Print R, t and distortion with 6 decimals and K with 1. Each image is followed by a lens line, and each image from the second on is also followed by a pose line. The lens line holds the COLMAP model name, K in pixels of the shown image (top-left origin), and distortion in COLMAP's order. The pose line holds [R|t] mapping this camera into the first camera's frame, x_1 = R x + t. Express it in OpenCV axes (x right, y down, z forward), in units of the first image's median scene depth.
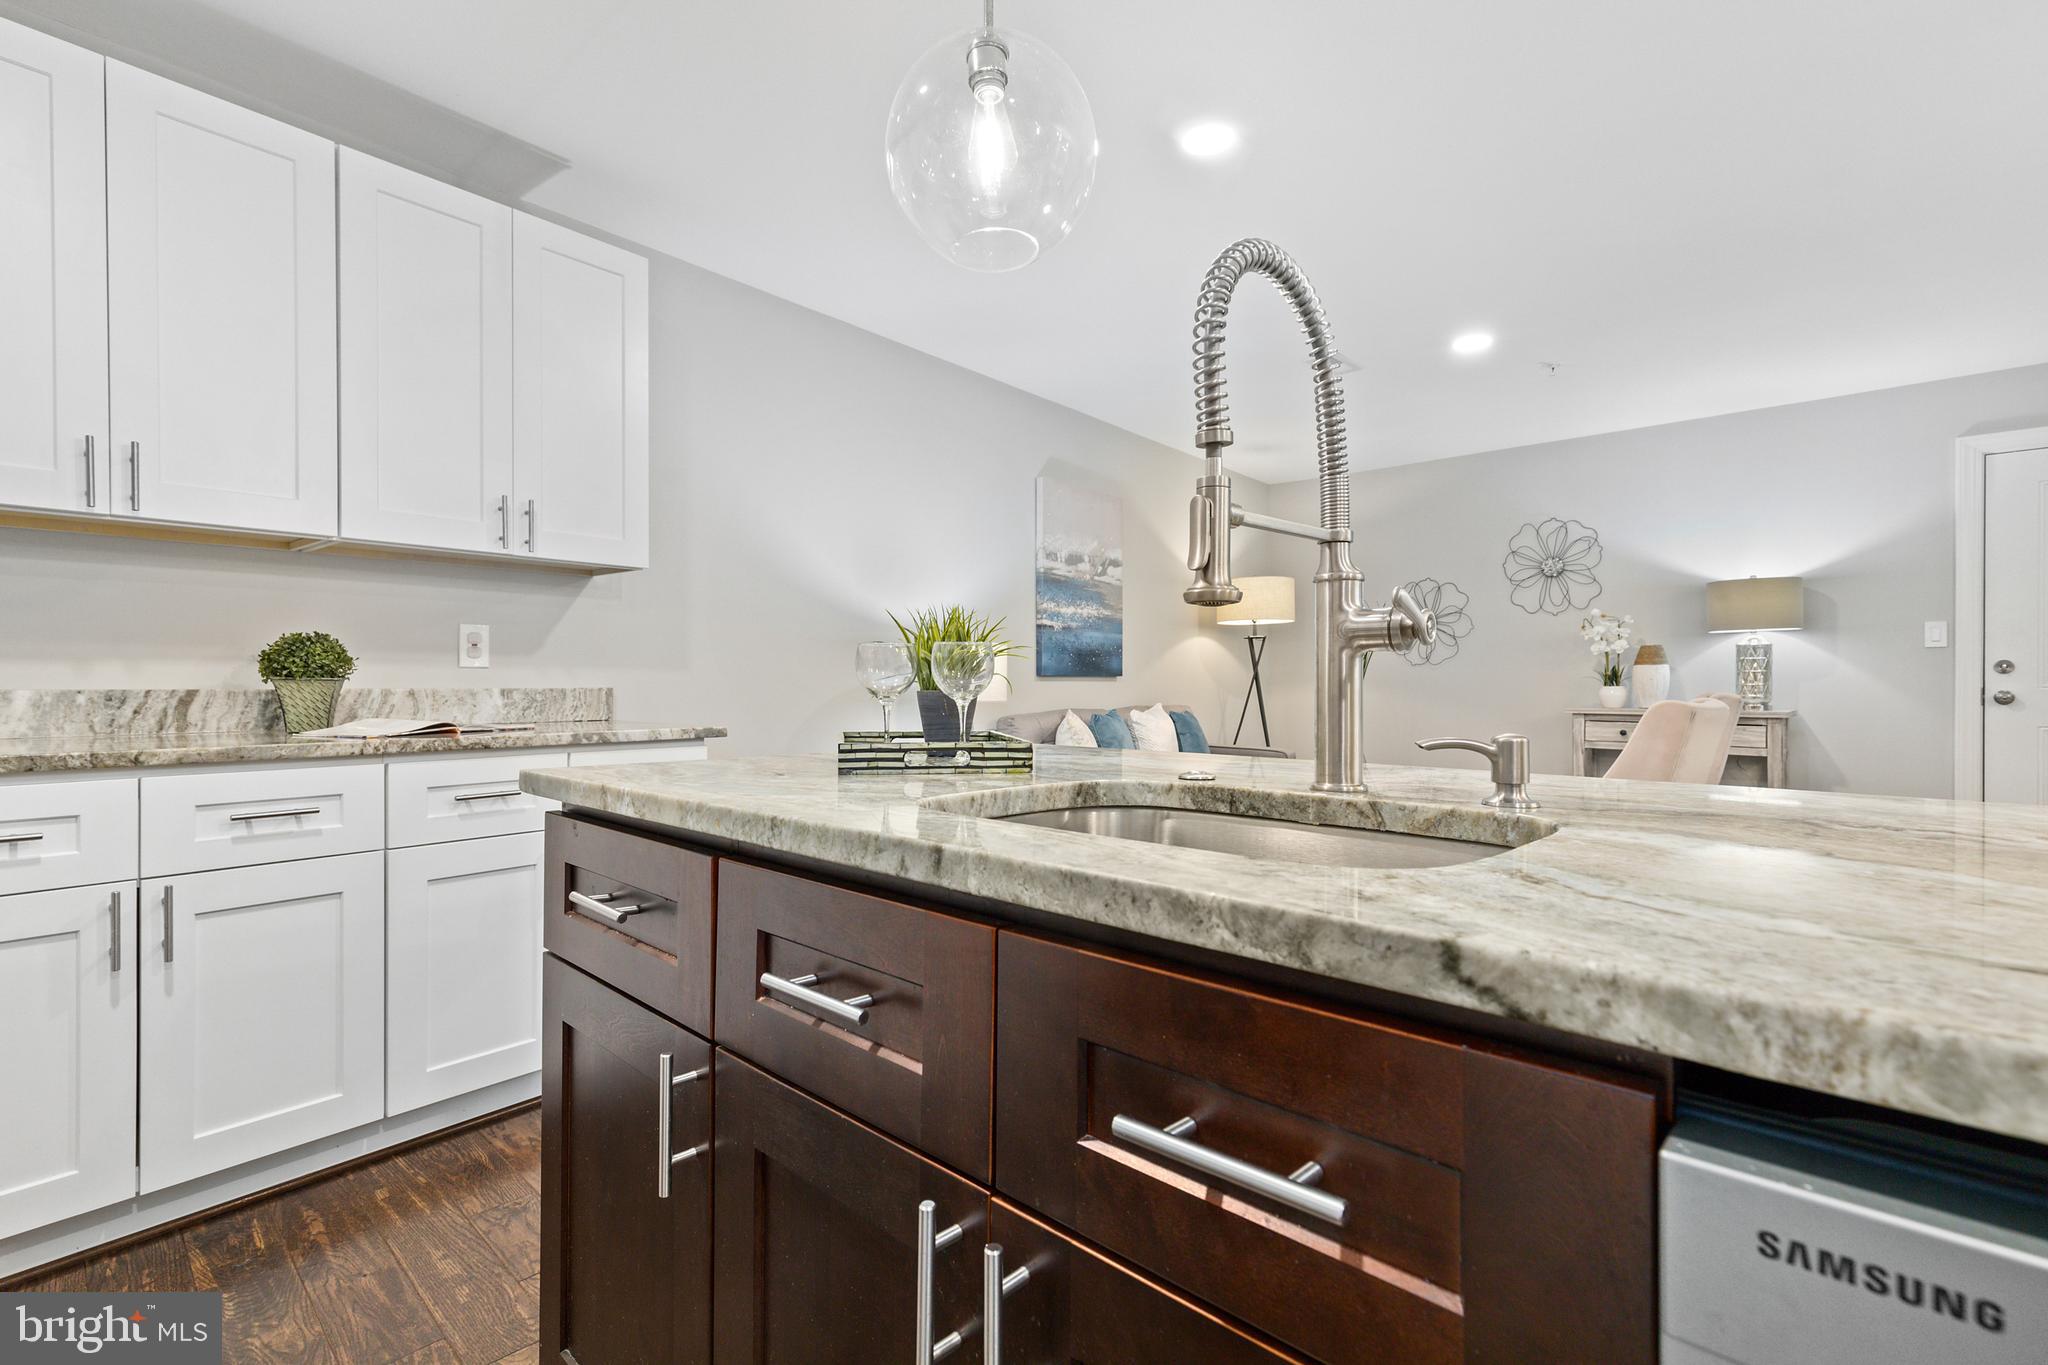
lens RADIAL K [[941.6, 0, 1024.0], [0, 941.6, 682.5], [0, 0, 1]] dist [0.013695, -0.000595]
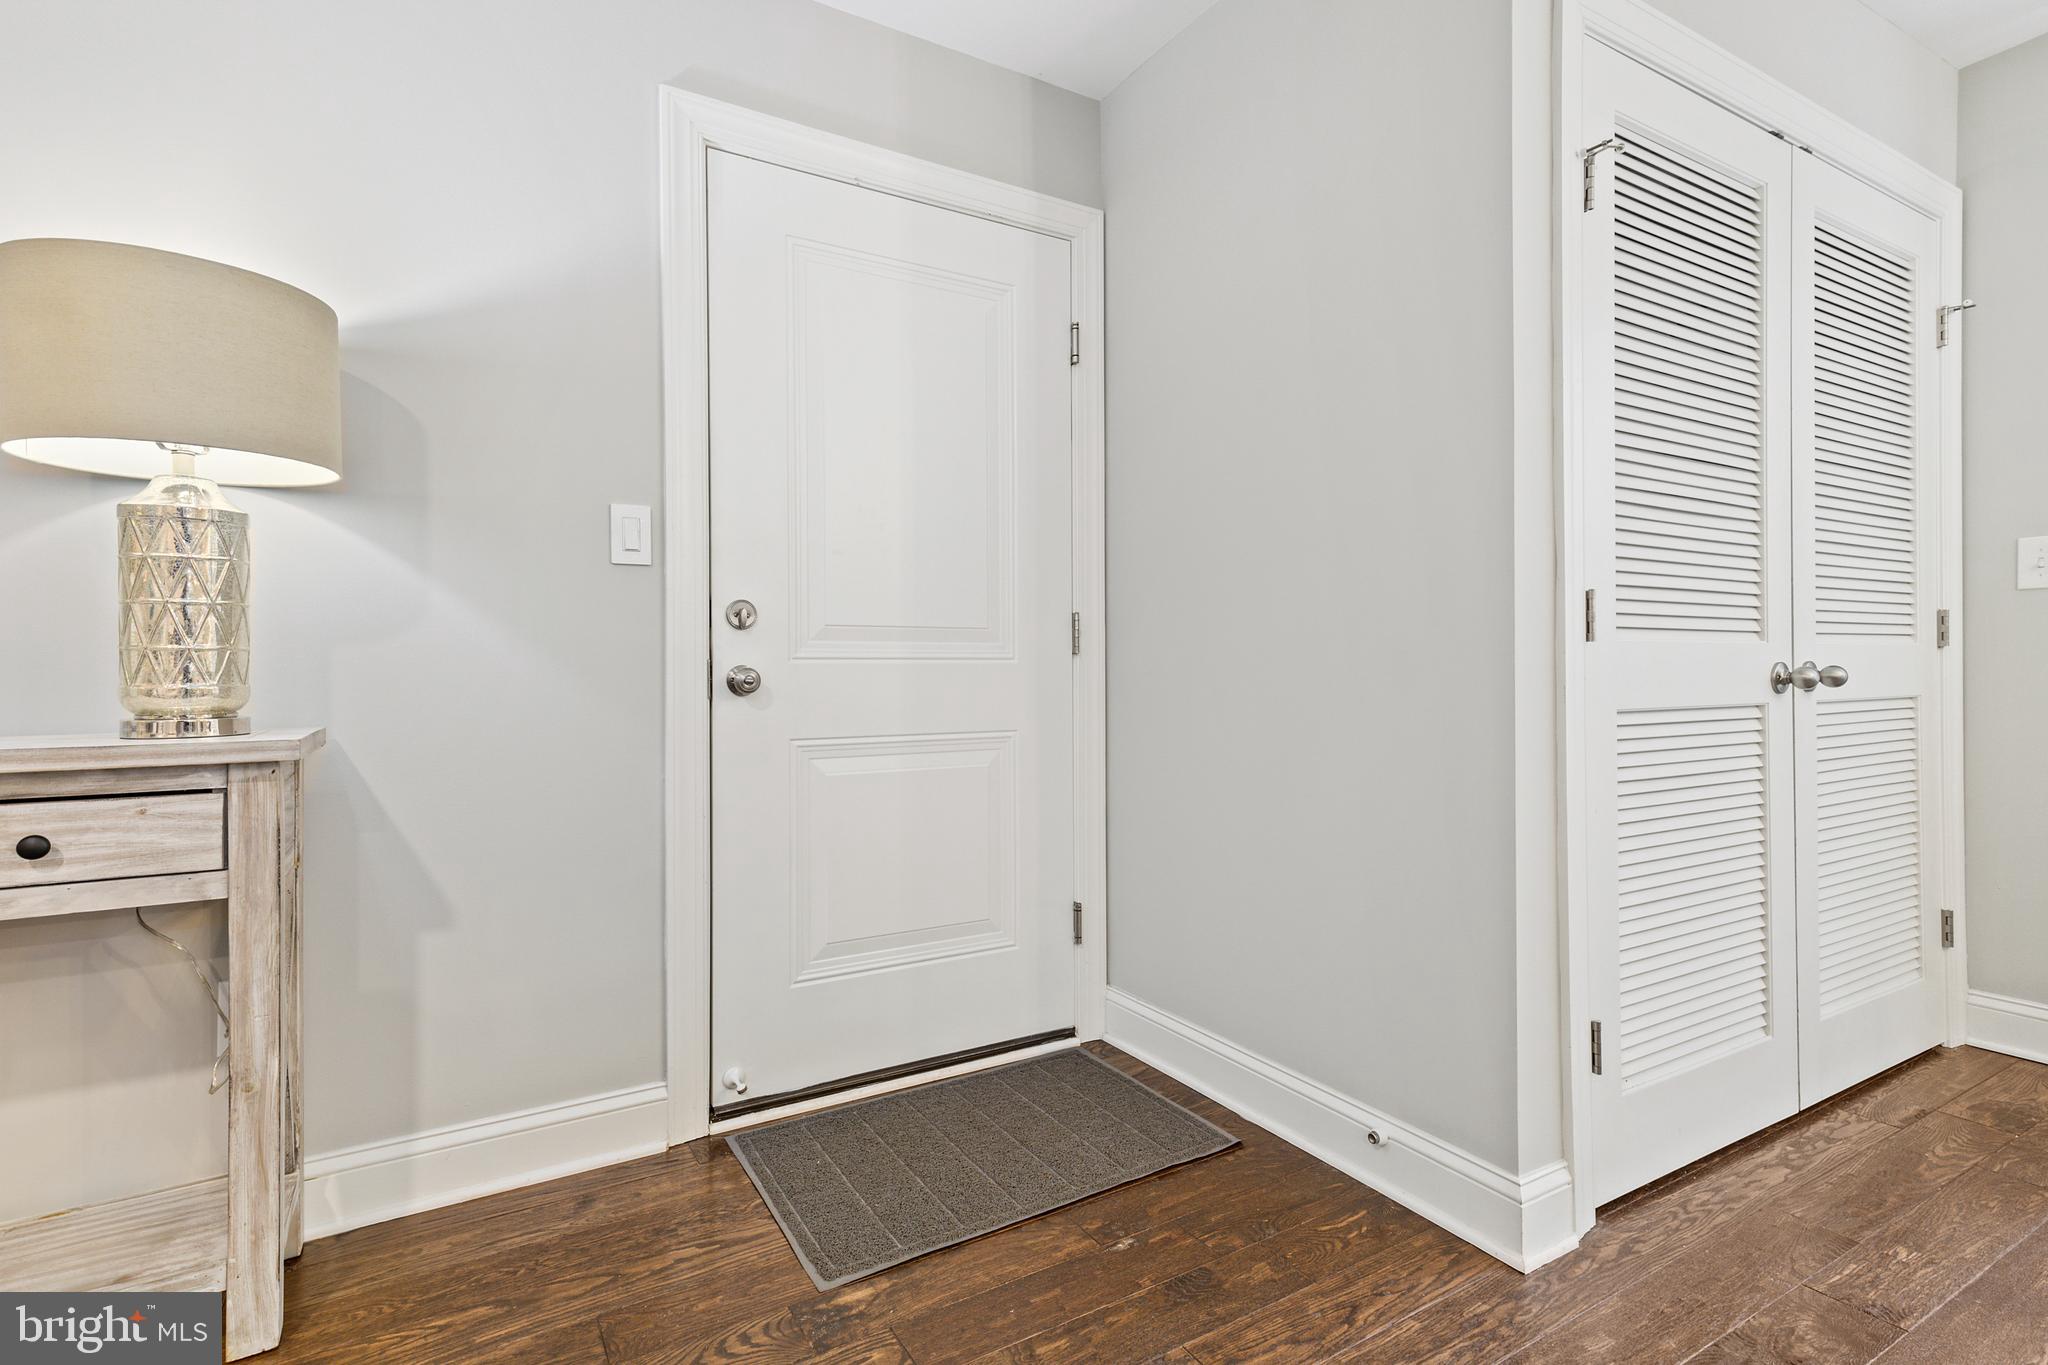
lens RADIAL K [[970.3, 0, 1020.6], [0, 970.3, 668.8], [0, 0, 1]] dist [0.004257, 0.000808]
pose [[0.252615, 0.002036, 0.967565, 1.047049], [0.007347, 0.999965, -0.004023, 0.022343], [-0.967539, 0.008125, 0.252591, 1.300608]]
